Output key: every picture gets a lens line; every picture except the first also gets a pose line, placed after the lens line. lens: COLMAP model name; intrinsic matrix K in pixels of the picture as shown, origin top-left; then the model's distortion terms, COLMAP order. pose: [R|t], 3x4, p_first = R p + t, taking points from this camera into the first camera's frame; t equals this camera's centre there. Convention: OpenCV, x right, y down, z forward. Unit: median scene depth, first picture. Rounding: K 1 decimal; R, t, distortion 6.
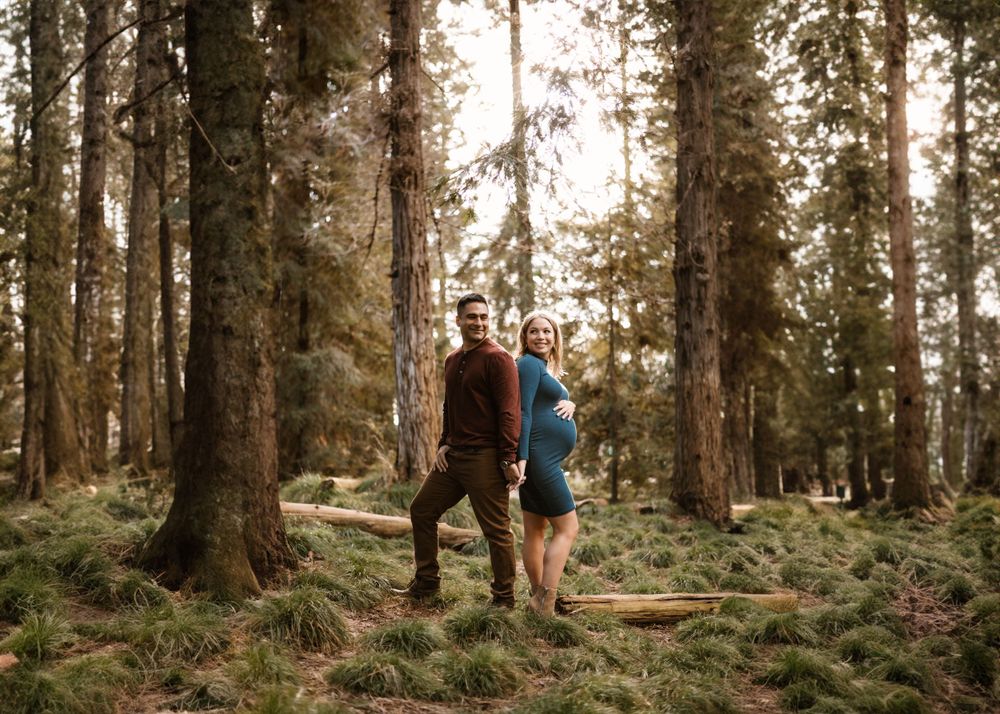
lens RADIAL K [[1490.5, 0, 499.9], [0, 1490.5, 357.1], [0, 0, 1]] dist [0.024765, 0.000000]
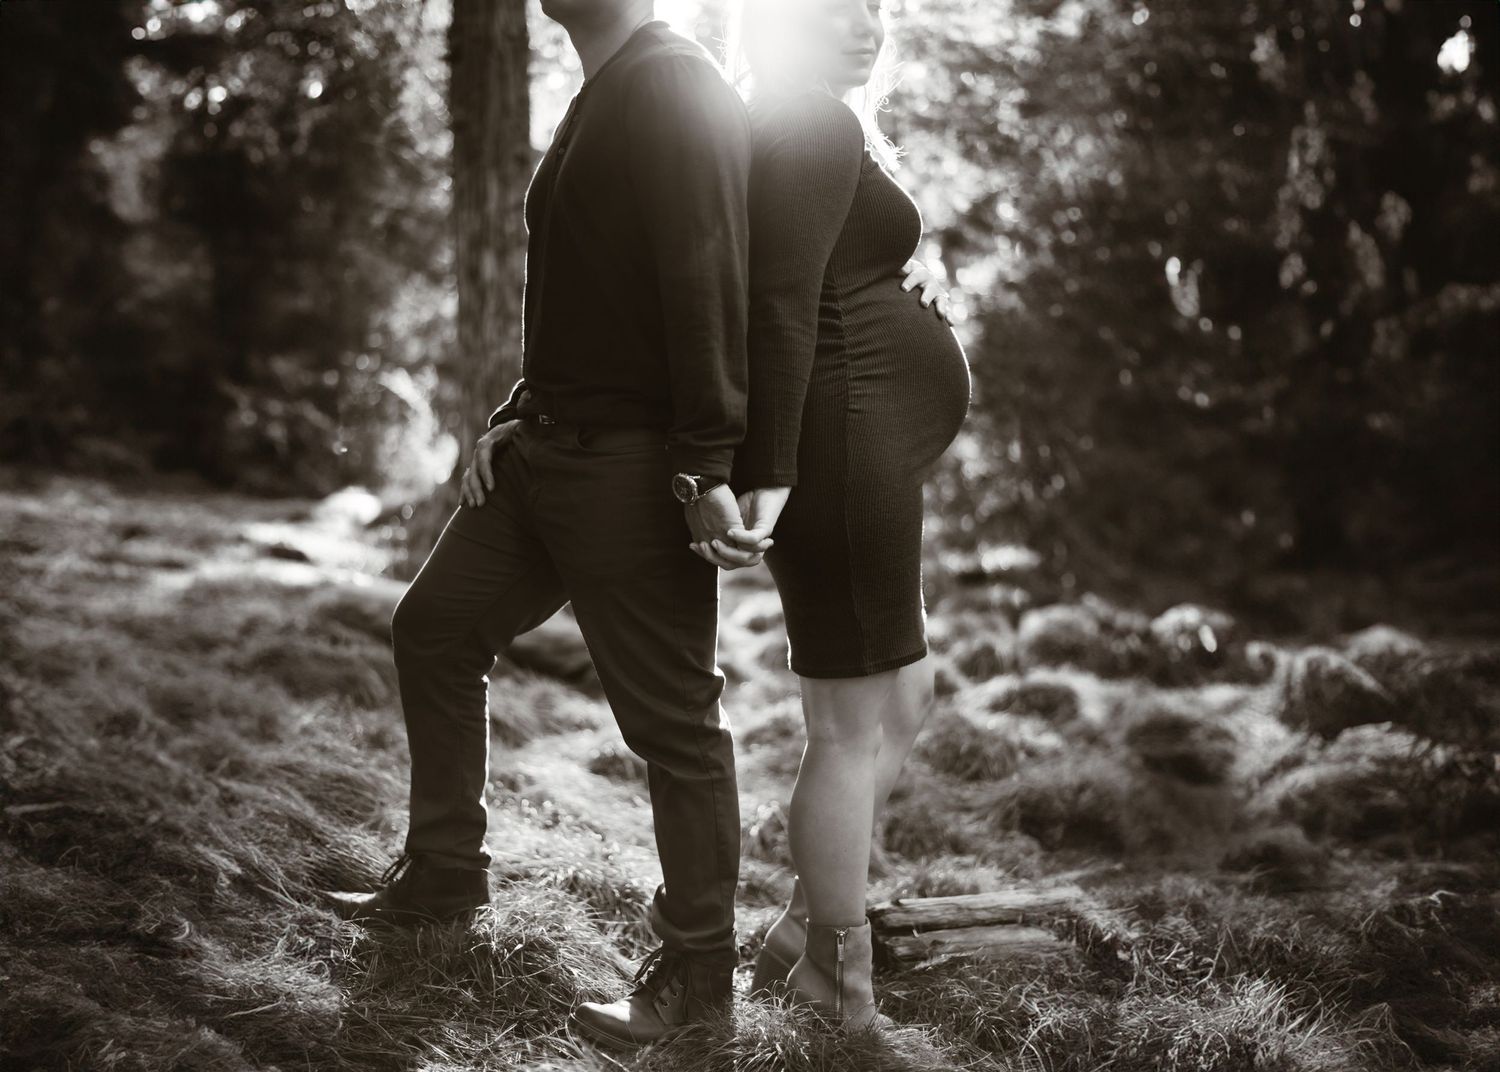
lens RADIAL K [[2235.8, 0, 750.2], [0, 2235.8, 535.2], [0, 0, 1]] dist [0.024765, 0.000000]
pose [[0.998932, 0.024578, 0.039114, -0.003873], [-0.028304, 0.994808, 0.097750, 0.023956], [-0.036508, -0.098753, 0.994442, 0.344629]]
